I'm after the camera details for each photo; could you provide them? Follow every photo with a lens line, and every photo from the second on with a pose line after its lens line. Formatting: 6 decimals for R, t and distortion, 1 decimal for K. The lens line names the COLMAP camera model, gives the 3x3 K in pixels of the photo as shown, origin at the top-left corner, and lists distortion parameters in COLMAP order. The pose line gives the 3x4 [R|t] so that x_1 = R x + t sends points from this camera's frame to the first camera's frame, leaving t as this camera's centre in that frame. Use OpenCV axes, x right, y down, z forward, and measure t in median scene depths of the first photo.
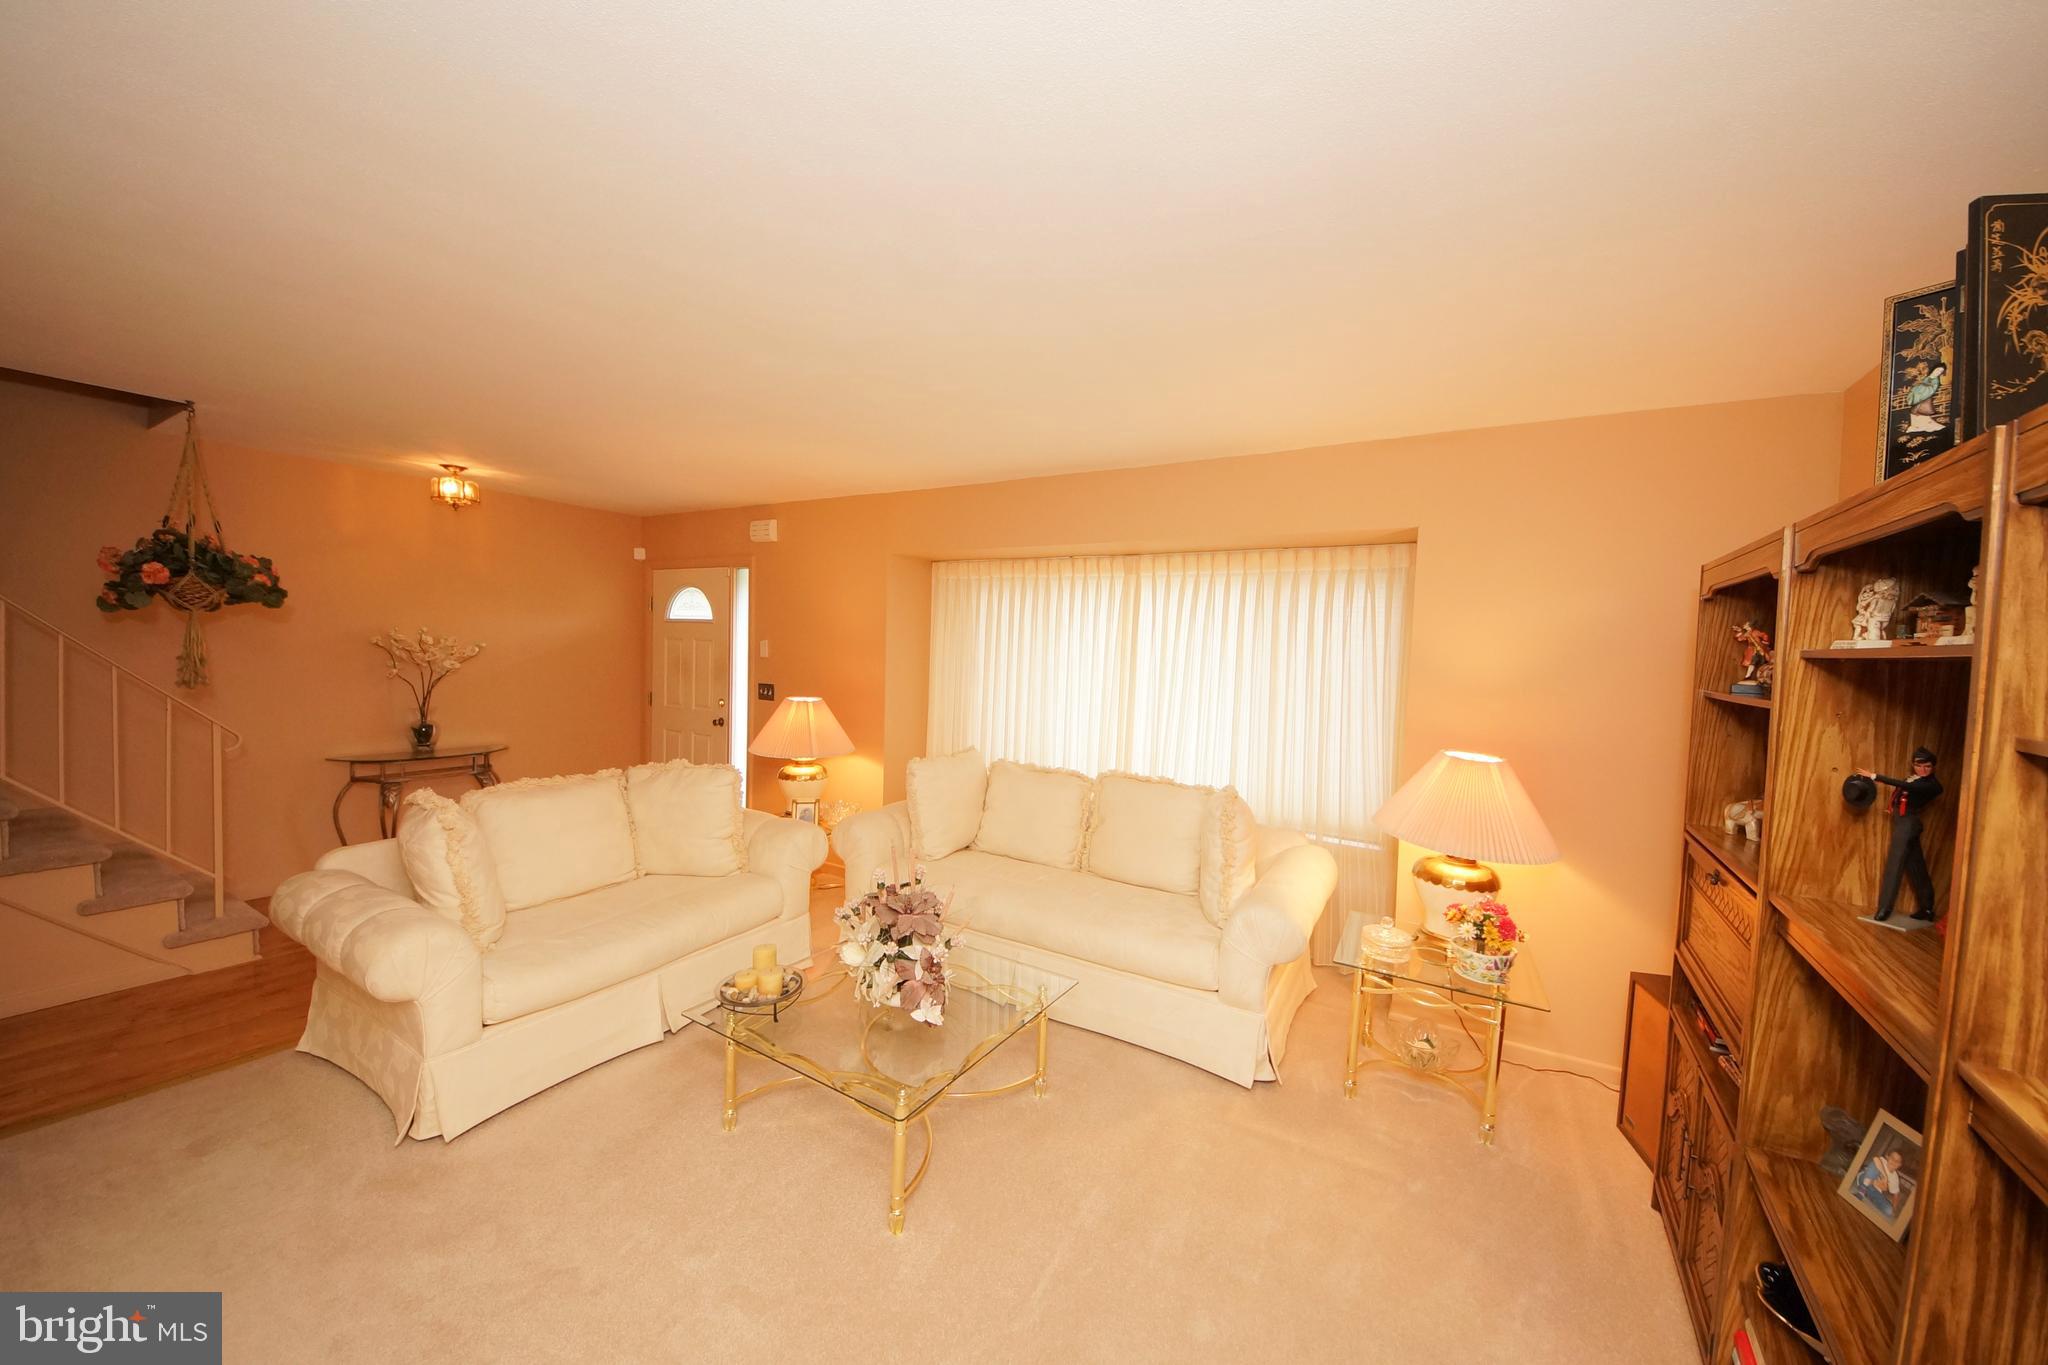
lens RADIAL K [[713.5, 0, 1049.9], [0, 713.5, 680.1], [0, 0, 1]] dist [0.000172, -0.006646]
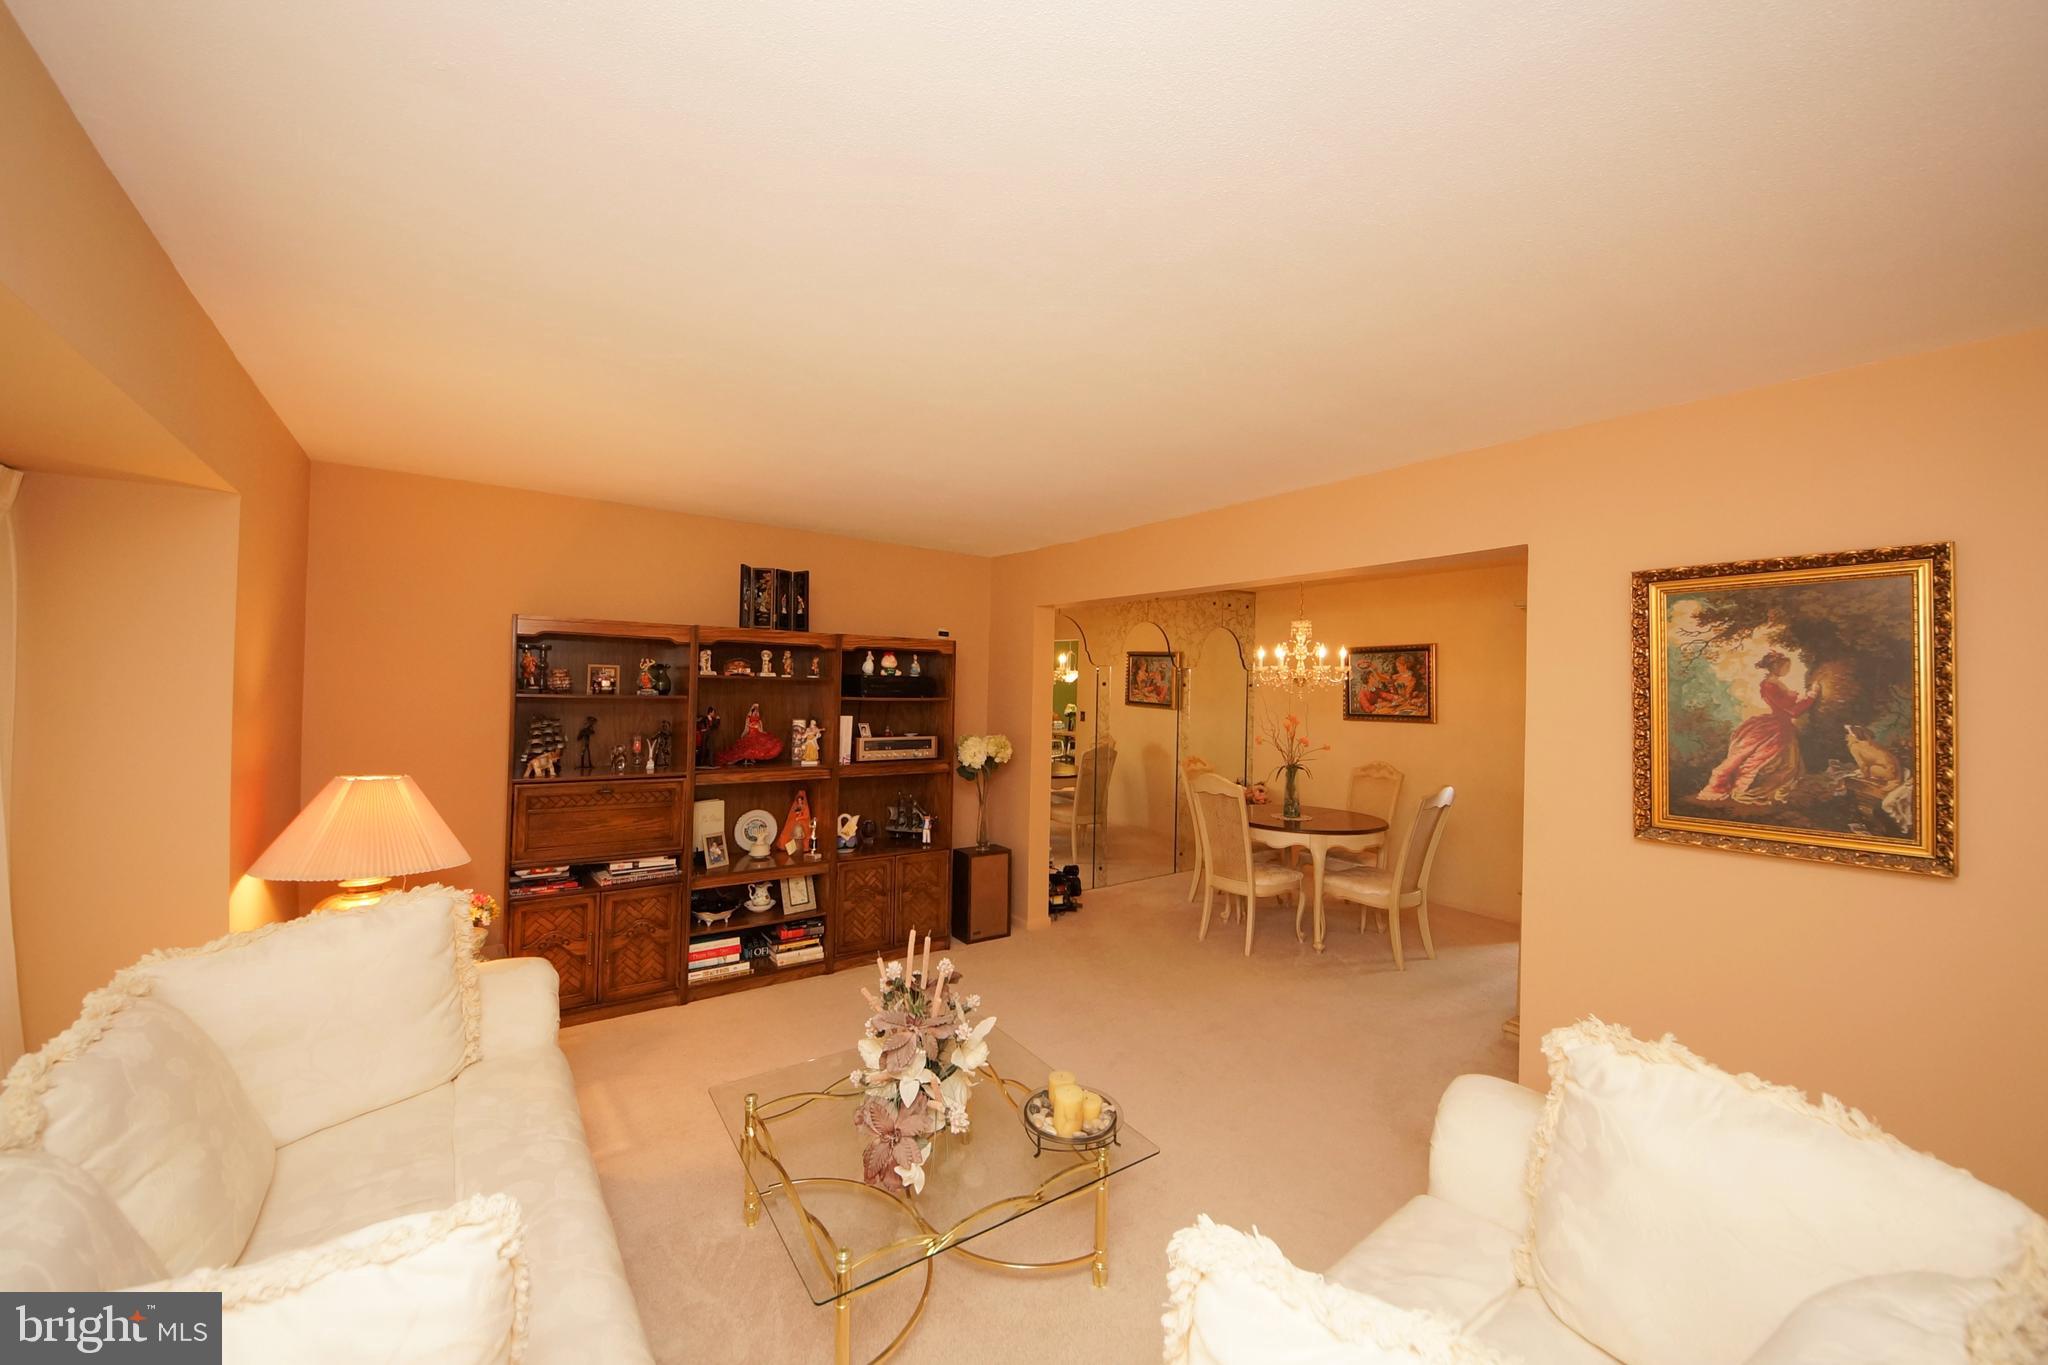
lens RADIAL K [[740.9, 0, 1014.1], [0, 740.9, 677.6], [0, 0, 1]] dist [0.000318, 0.000095]
pose [[-0.909589, -0.050830, 0.412388, -0.369140], [-0.035713, 0.998380, 0.044289, -0.061298], [-0.413971, 0.025557, -0.909931, 0.977790]]
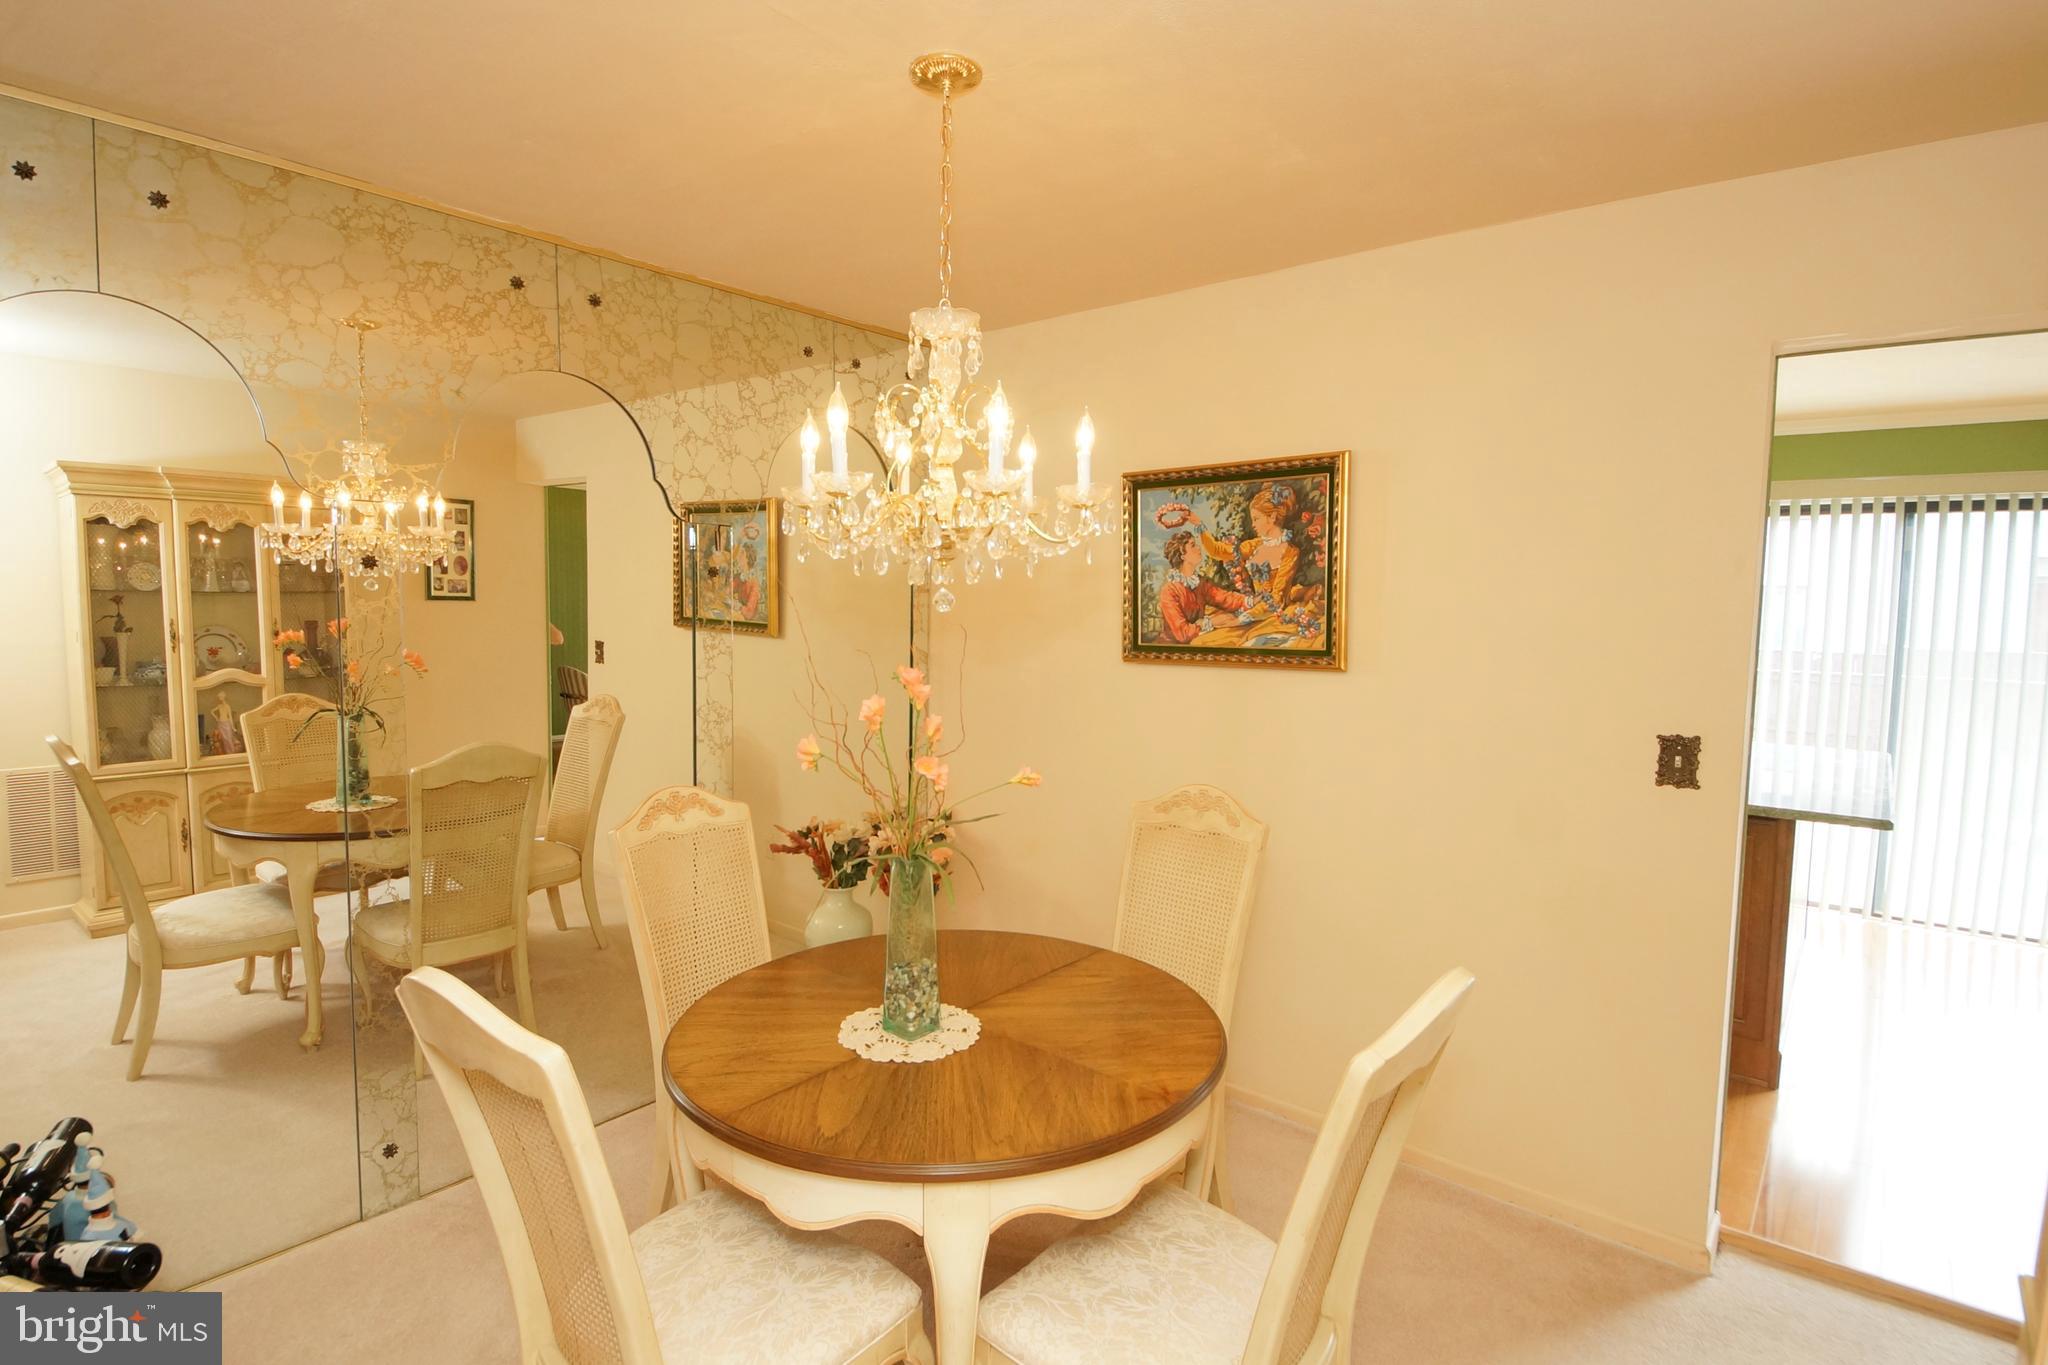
lens RADIAL K [[1028.3, 0, 1028.5], [0, 1028.3, 675.6], [0, 0, 1]] dist [-0.000888, -0.000661]
pose [[-0.987748, -0.064971, 0.141891, -0.402588], [-0.047786, 0.991461, 0.121331, -0.016968], [-0.148562, 0.113064, -0.982418, 0.155242]]
